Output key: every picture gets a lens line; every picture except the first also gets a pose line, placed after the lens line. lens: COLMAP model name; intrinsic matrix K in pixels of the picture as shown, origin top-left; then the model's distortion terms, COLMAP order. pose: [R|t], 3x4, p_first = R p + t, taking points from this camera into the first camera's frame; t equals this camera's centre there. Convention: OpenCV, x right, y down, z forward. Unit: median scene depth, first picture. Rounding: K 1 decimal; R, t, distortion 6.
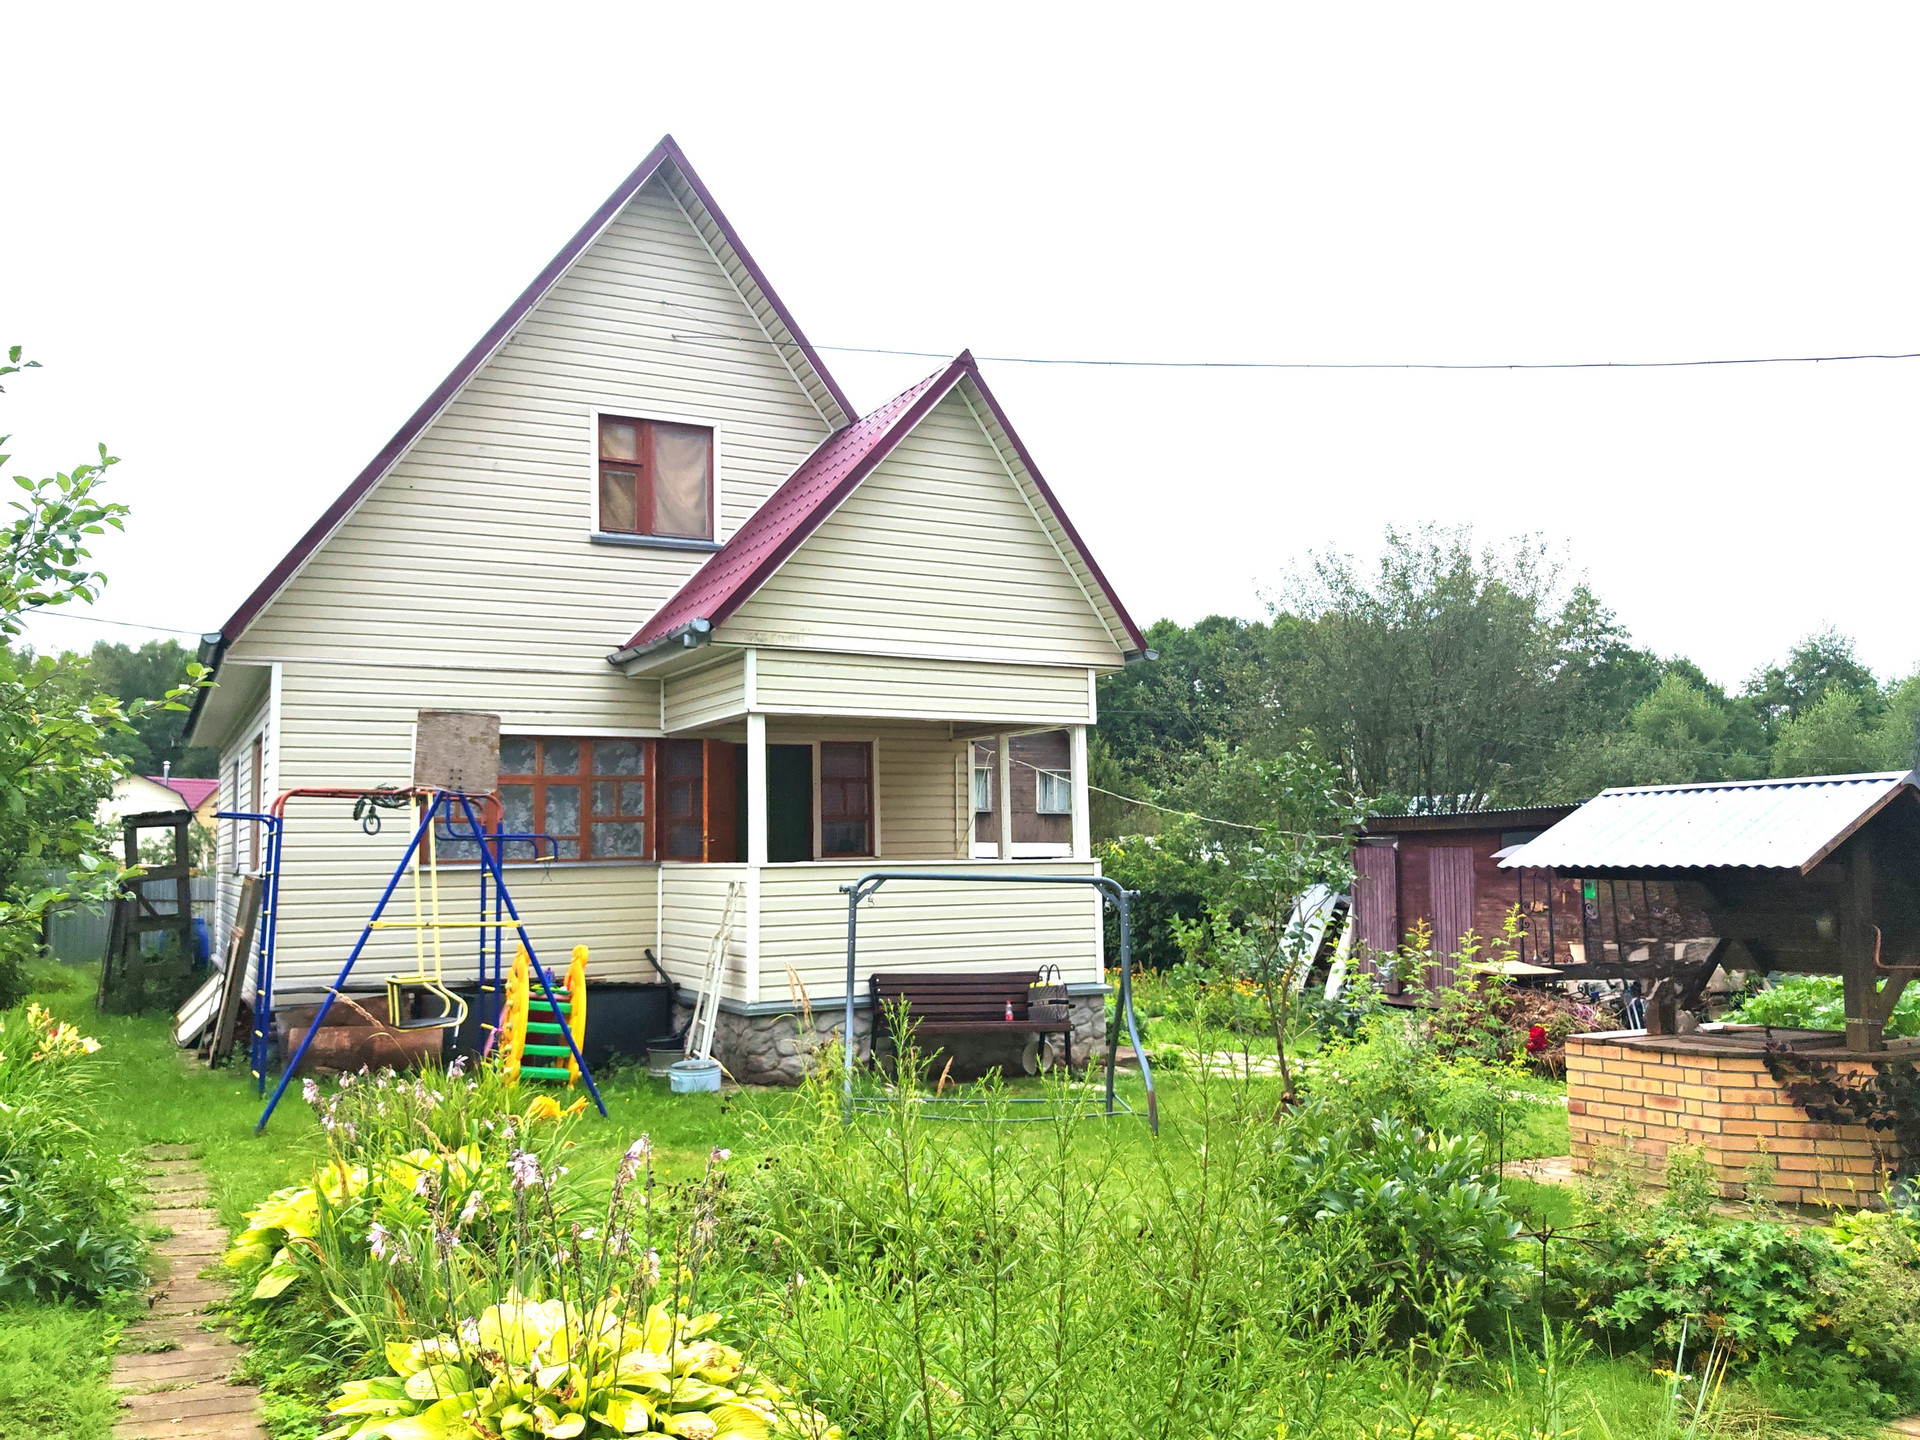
lens RADIAL K [[1581.1, 0, 958.2], [0, 1581.1, 707.5], [0, 0, 1]] dist [0.025015, -0.053349]
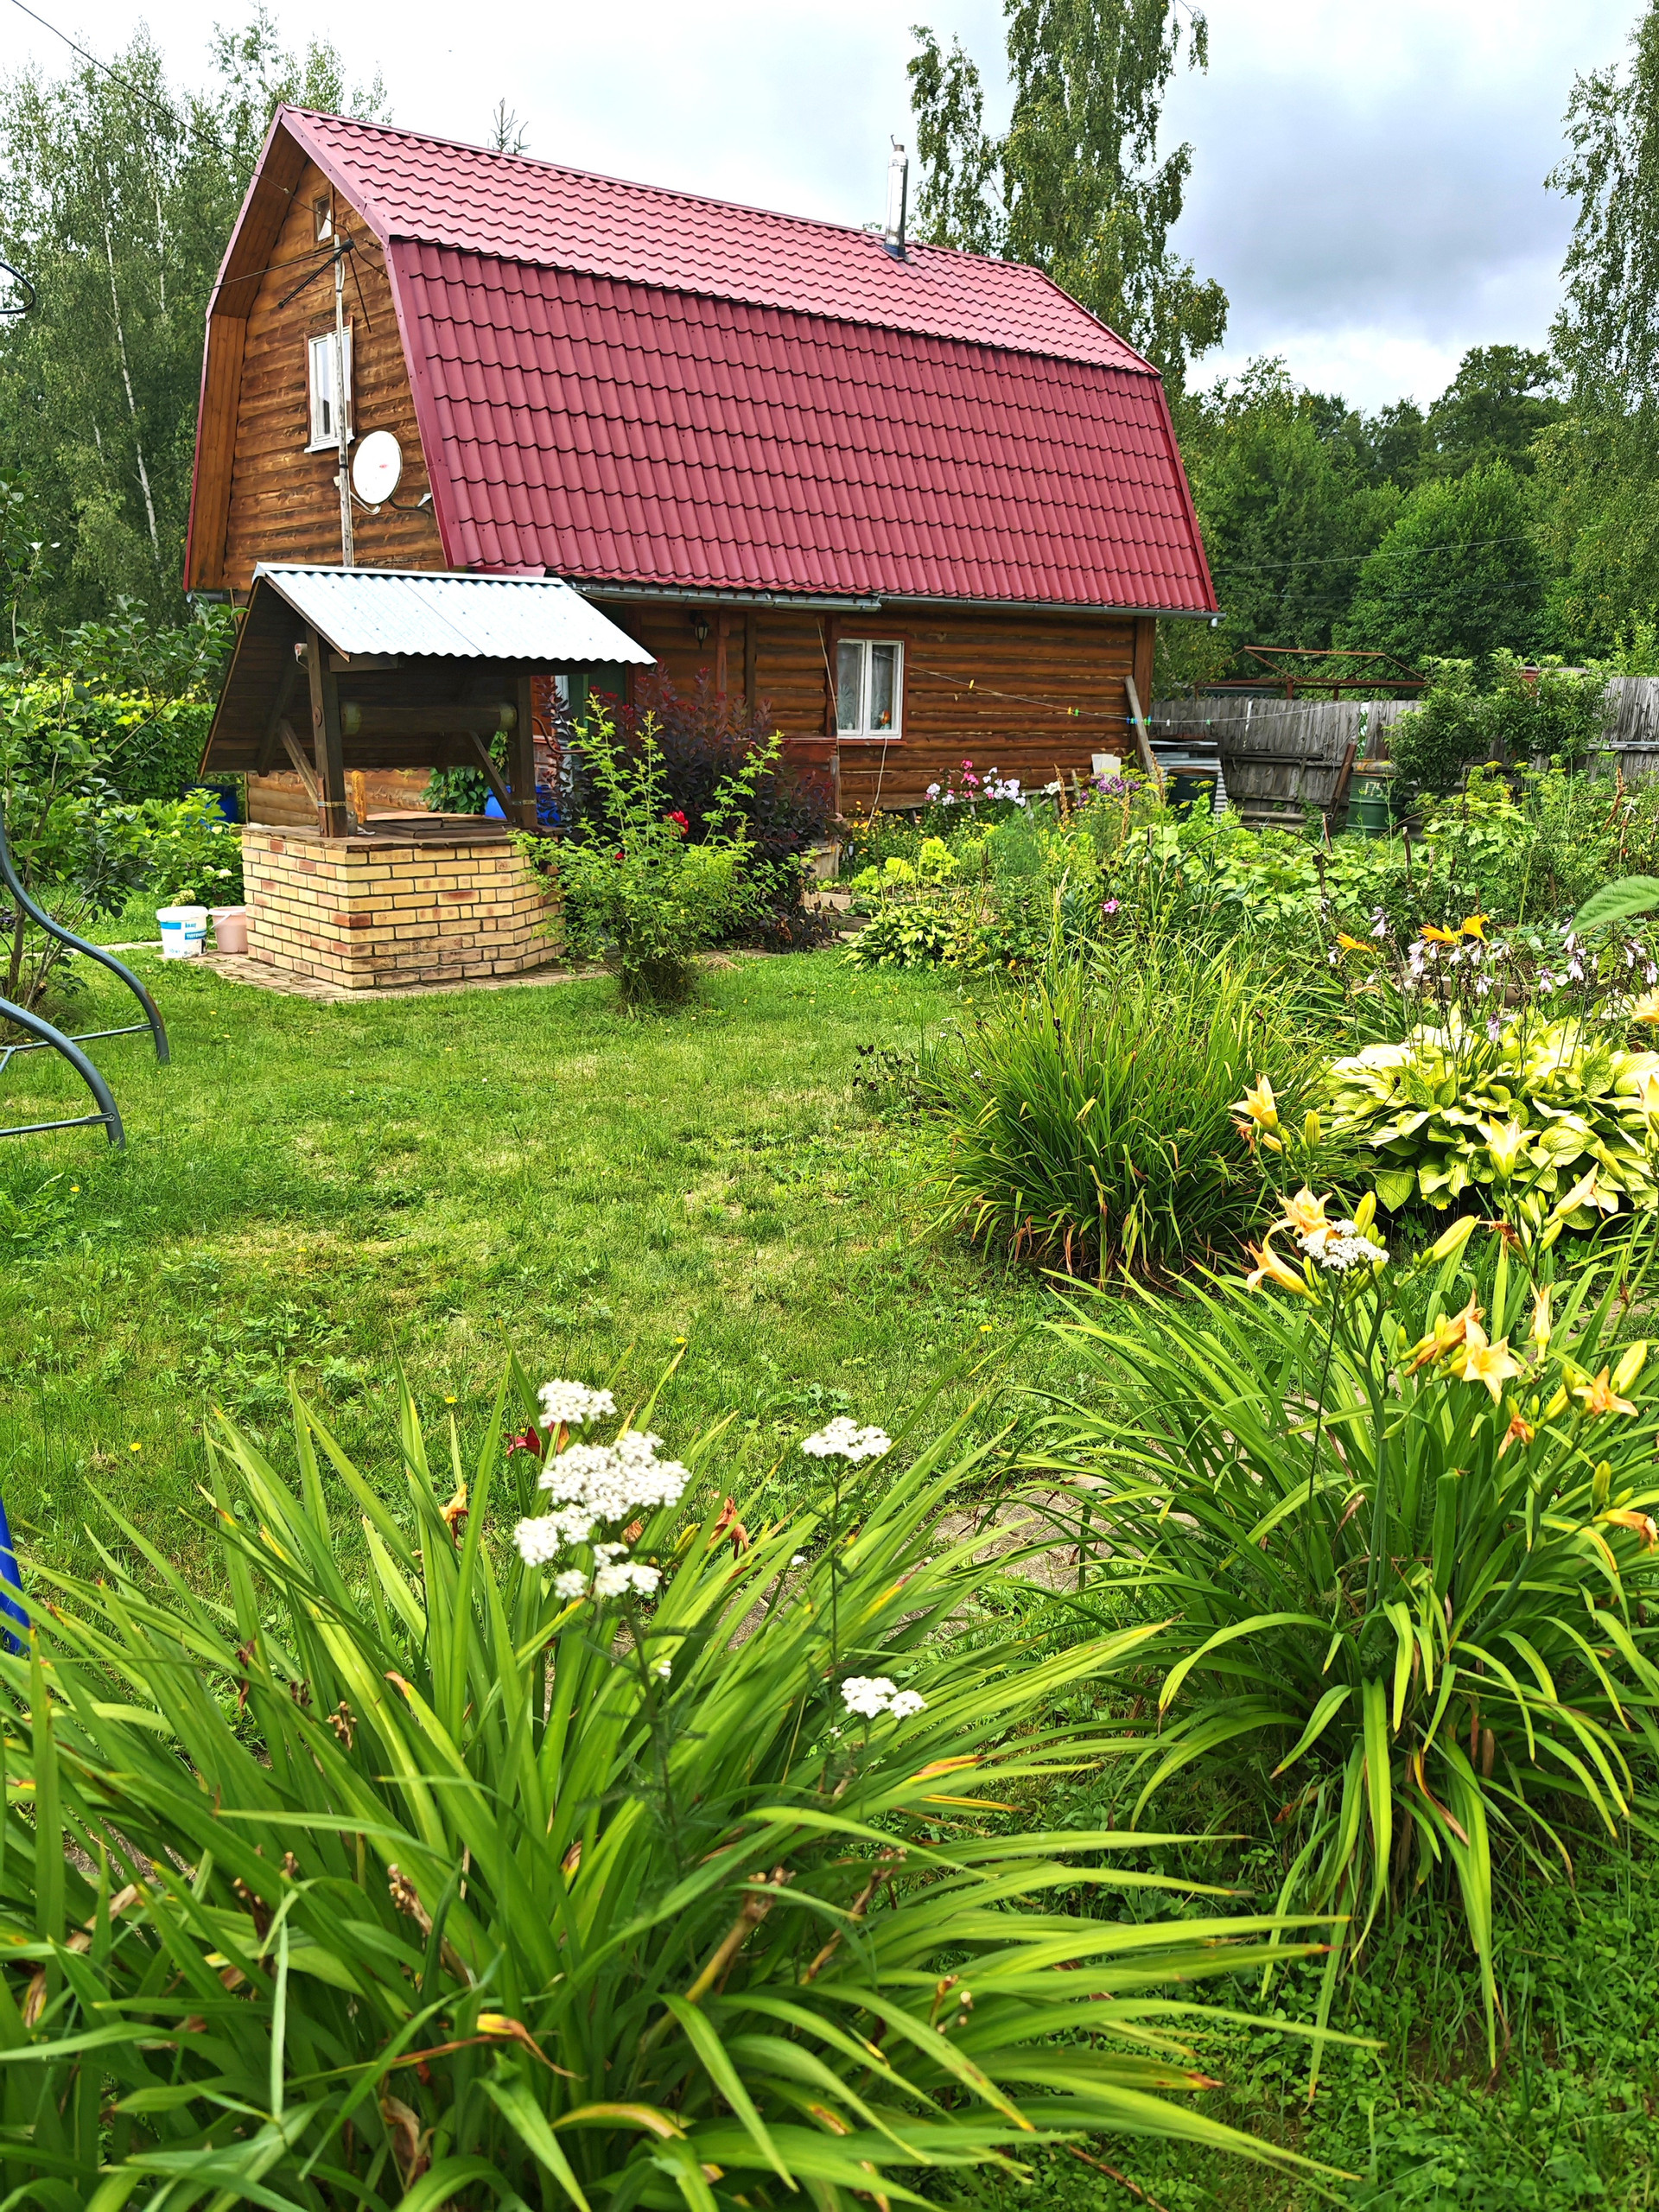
lens RADIAL K [[1821.5, 0, 827.8], [0, 1821.5, 1108.2], [0, 0, 1]] dist [0.025015, -0.053349]
pose [[-0.170083, -0.212184, 0.962315, -0.487946], [-0.108456, 0.974641, 0.195733, 0.083250], [-0.979443, -0.071078, -0.188783, 0.640934]]
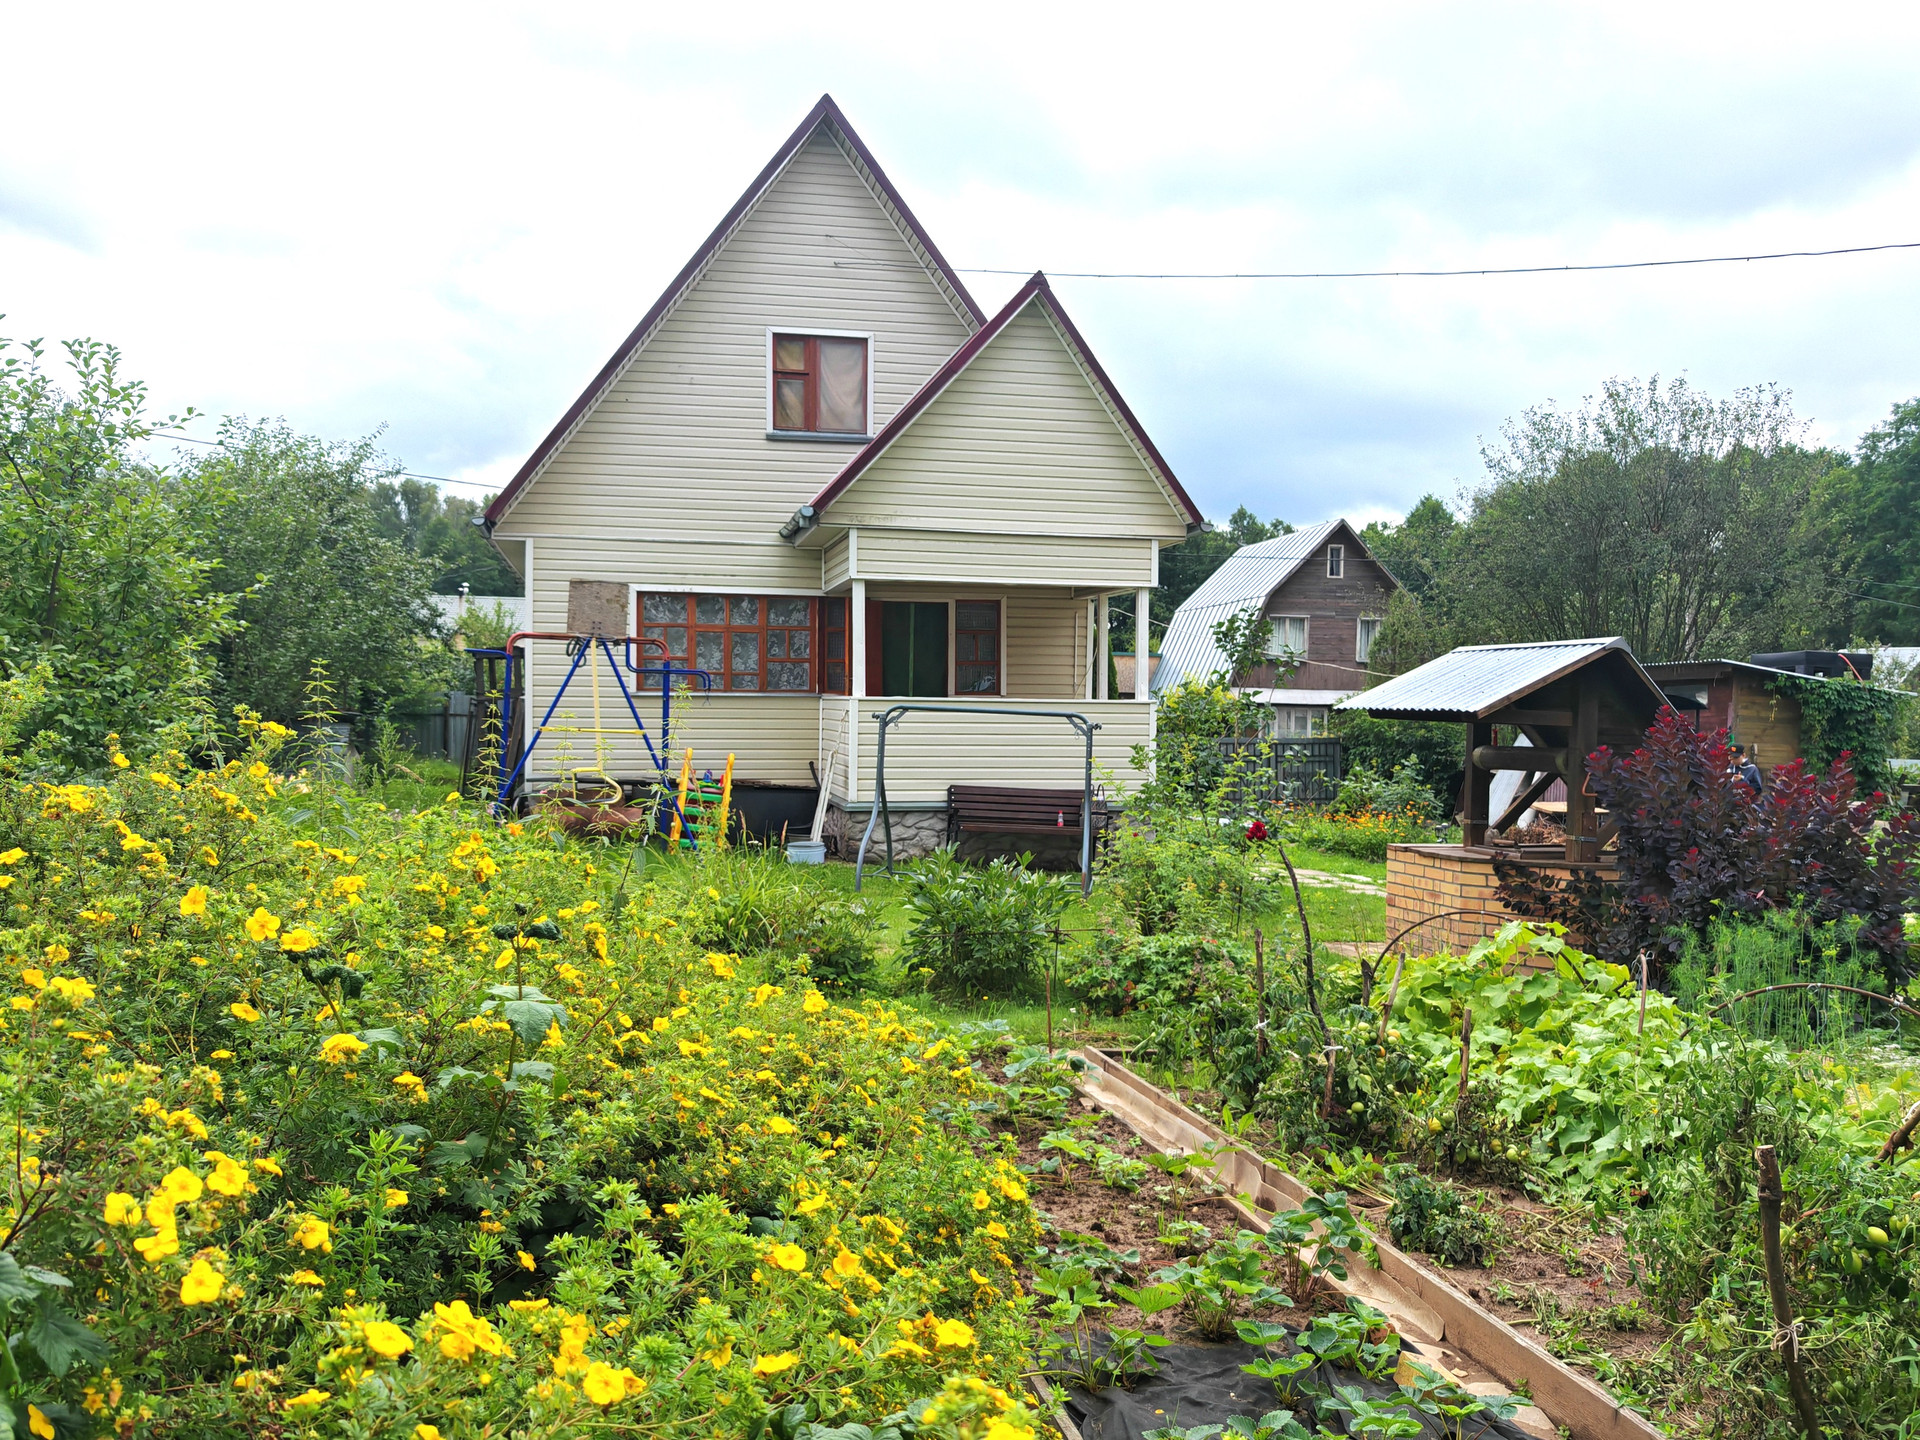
lens RADIAL K [[1581.1, 0, 942.5], [0, 1581.1, 728.8], [0, 0, 1]] dist [0.025015, -0.053349]
pose [[0.961838, 0.028165, -0.272166, 0.257960], [0.002513, 0.993737, 0.111719, -0.016470], [0.273608, -0.108140, 0.955743, -0.189974]]
